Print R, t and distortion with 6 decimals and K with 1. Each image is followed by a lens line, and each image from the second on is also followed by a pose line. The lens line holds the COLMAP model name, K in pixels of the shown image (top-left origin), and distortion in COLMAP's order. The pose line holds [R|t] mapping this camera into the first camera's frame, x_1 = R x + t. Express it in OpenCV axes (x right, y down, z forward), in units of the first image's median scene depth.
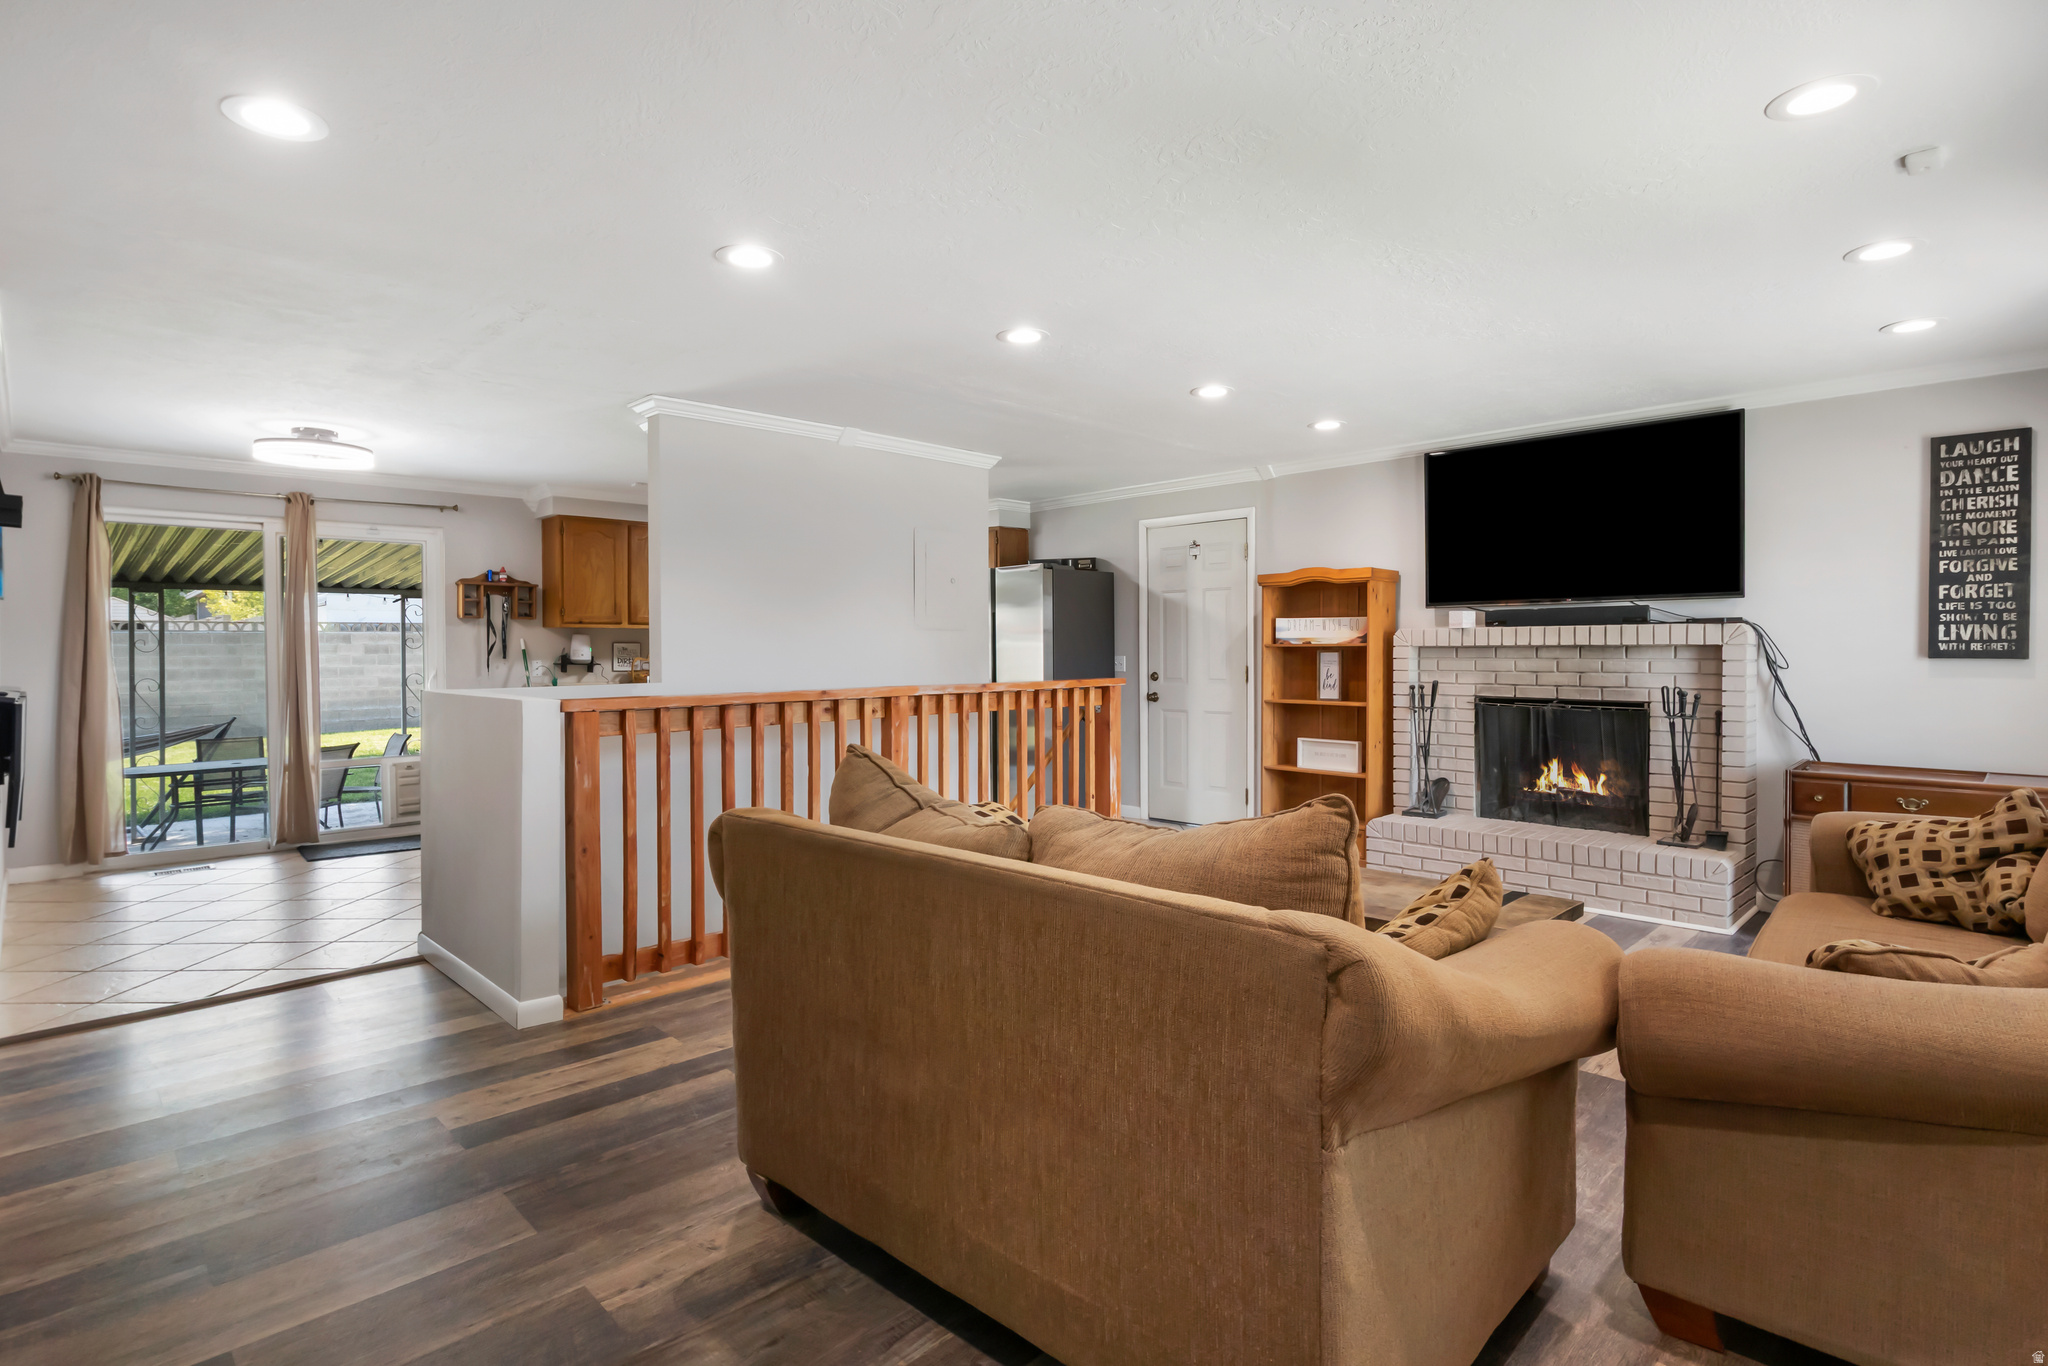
lens RADIAL K [[1029.2, 0, 1025.4], [0, 1029.2, 653.3], [0, 0, 1]] dist [-0.005272, -0.002085]
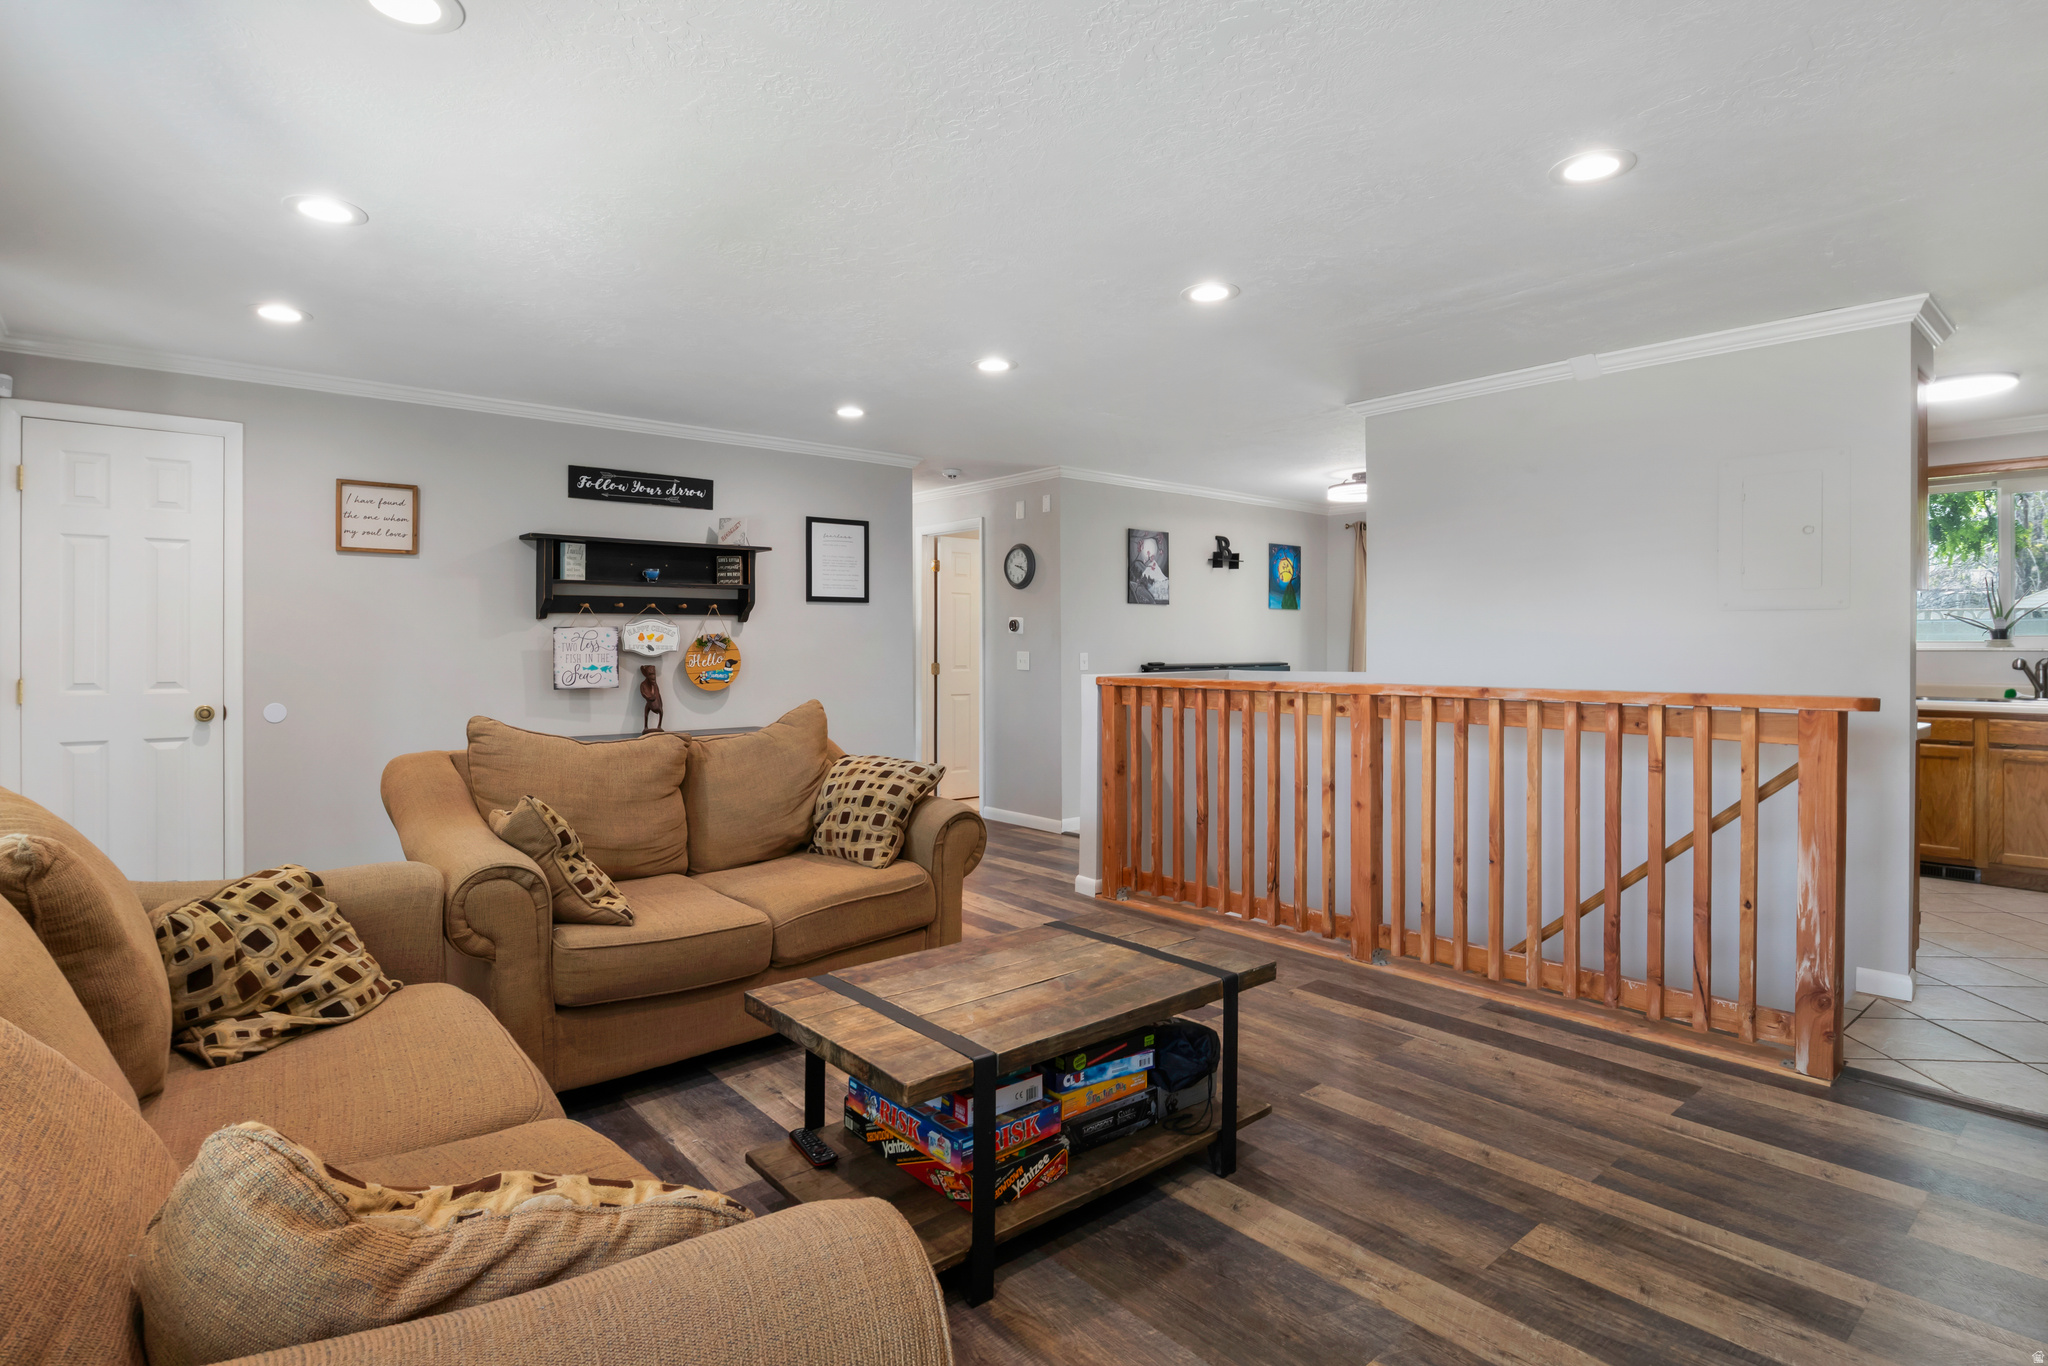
lens RADIAL K [[1037.4, 0, 1018.6], [0, 1037.4, 641.9], [0, 0, 1]] dist [-0.014602, 0.000316]
pose [[-0.068760, 0.002194, -0.997631, 0.732497], [-0.001932, 0.999995, 0.002332, -0.003626], [0.997631, 0.002088, -0.068755, 0.720052]]
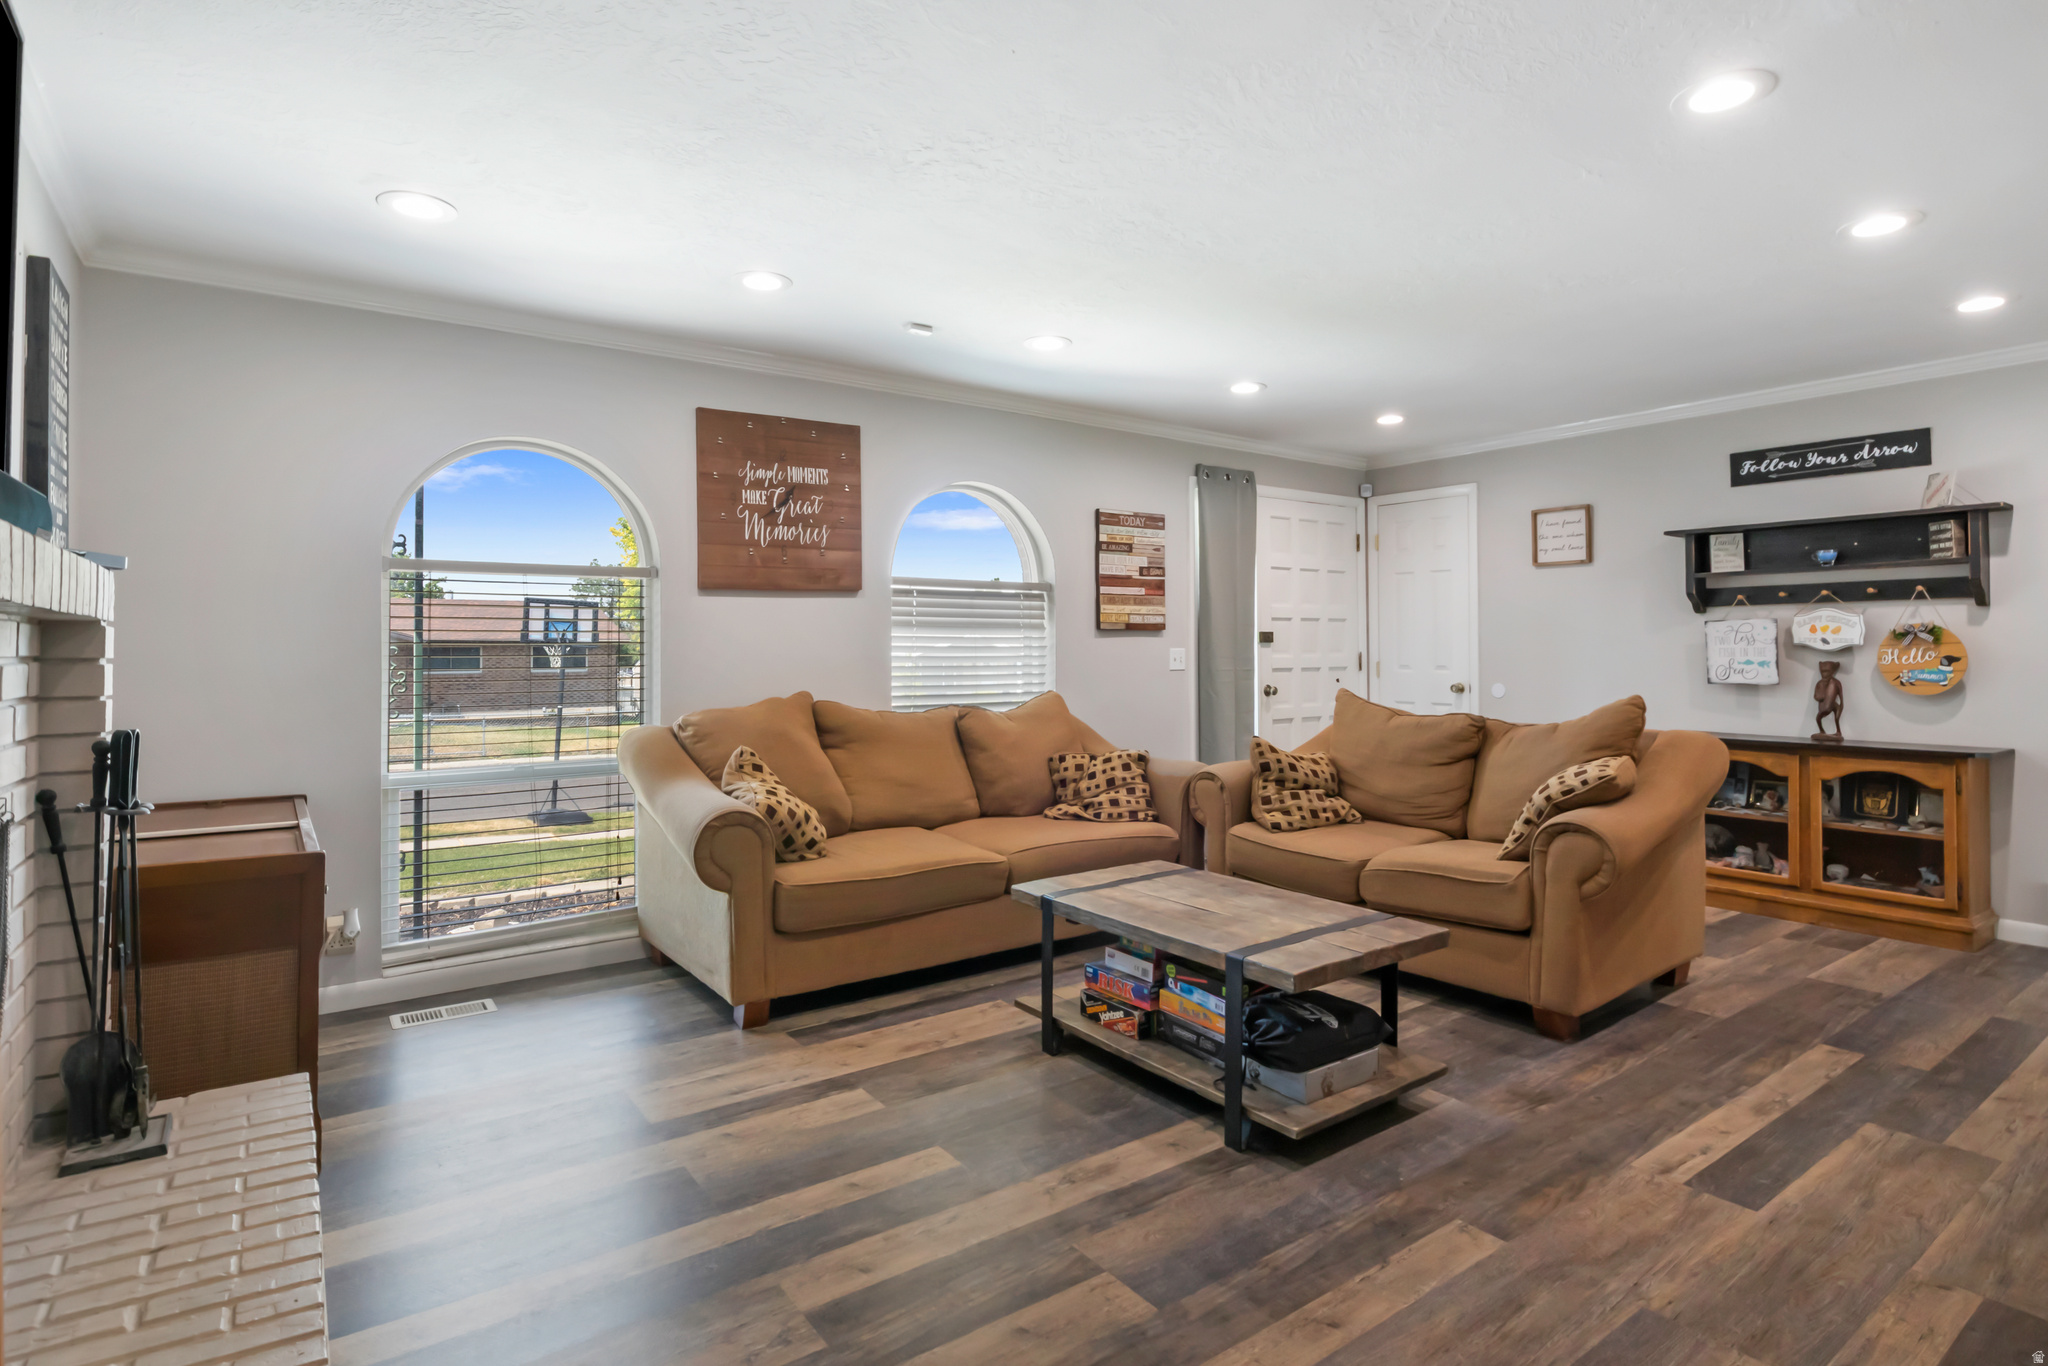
lens RADIAL K [[1037.4, 0, 1018.6], [0, 1037.4, 641.9], [0, 0, 1]] dist [-0.014602, 0.000316]
pose [[-0.989097, 0.008869, 0.147001, 0.255042], [0.008366, 0.999957, -0.004041, 0.004357], [-0.147031, -0.002767, -0.989128, 1.312660]]
